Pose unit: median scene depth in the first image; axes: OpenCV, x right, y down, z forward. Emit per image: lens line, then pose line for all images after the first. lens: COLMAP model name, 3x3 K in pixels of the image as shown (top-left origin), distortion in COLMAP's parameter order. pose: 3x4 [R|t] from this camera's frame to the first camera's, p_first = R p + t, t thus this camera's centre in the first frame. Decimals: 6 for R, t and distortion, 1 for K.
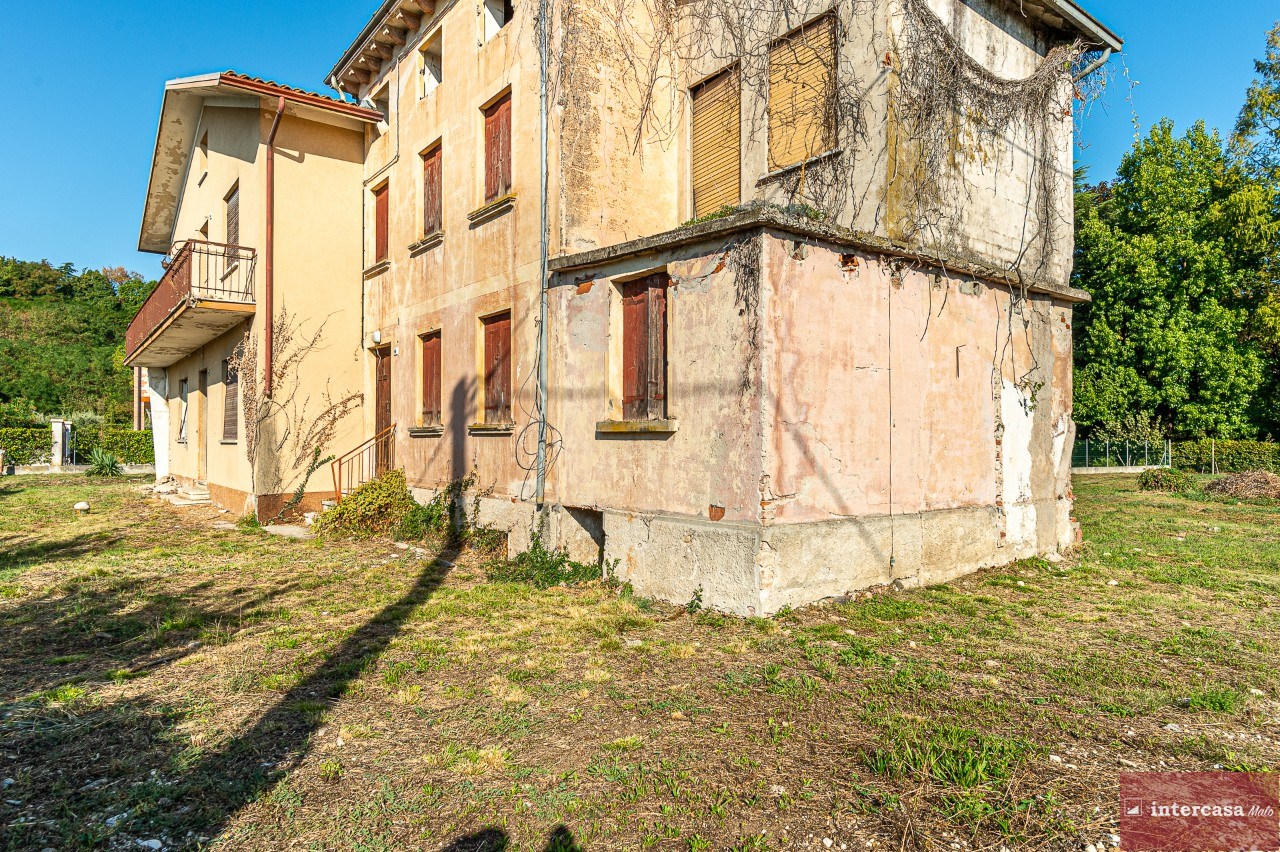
lens RADIAL K [[777.9, 0, 631.8], [0, 777.9, 439.1], [0, 0, 1]] dist [-0.003523, 0.000158]
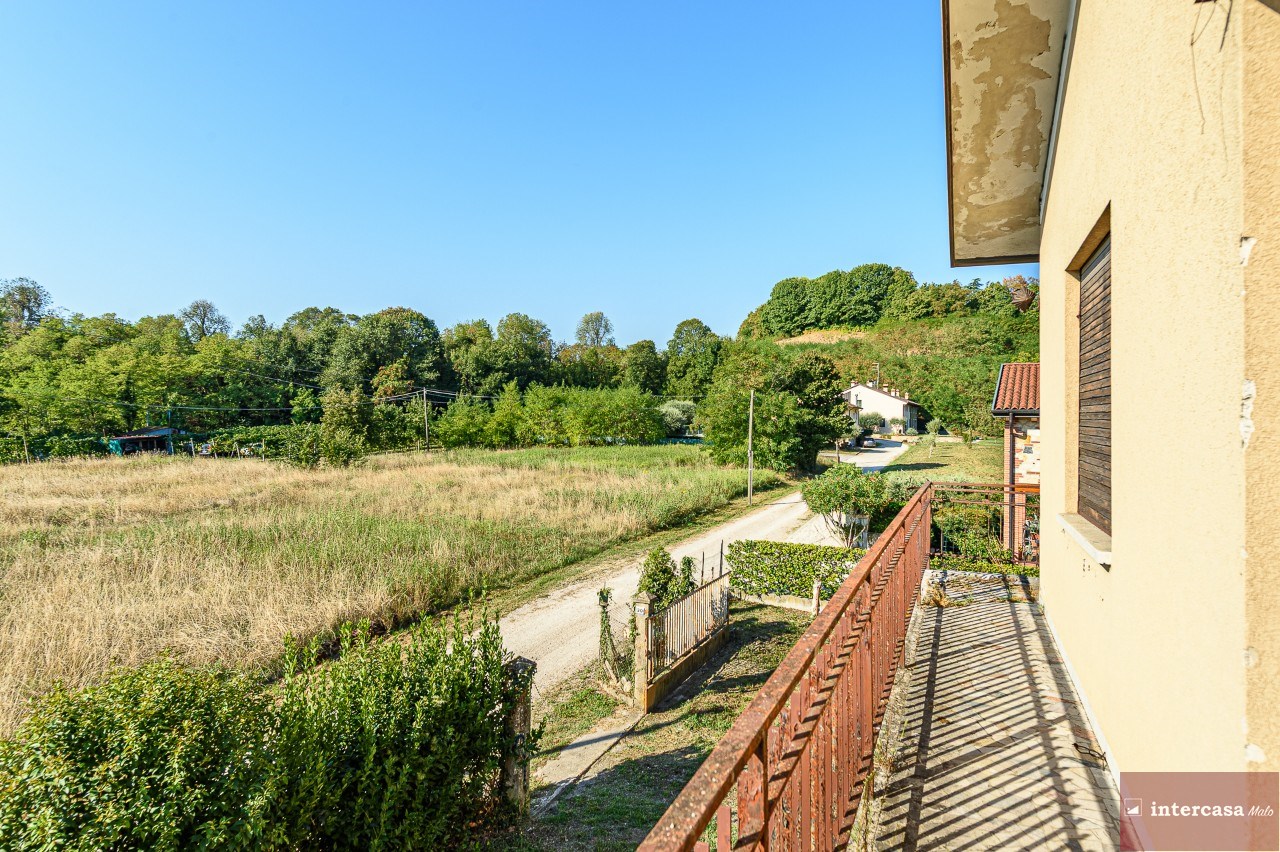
lens RADIAL K [[736.3, 0, 634.4], [0, 736.3, 404.7], [0, 0, 1]] dist [-0.004144, -0.000098]
pose [[0.480965, -0.014572, -0.876619, -0.058280], [-0.012232, 0.999653, -0.023328, -0.023914], [0.876655, 0.021943, 0.480620, 0.100873]]
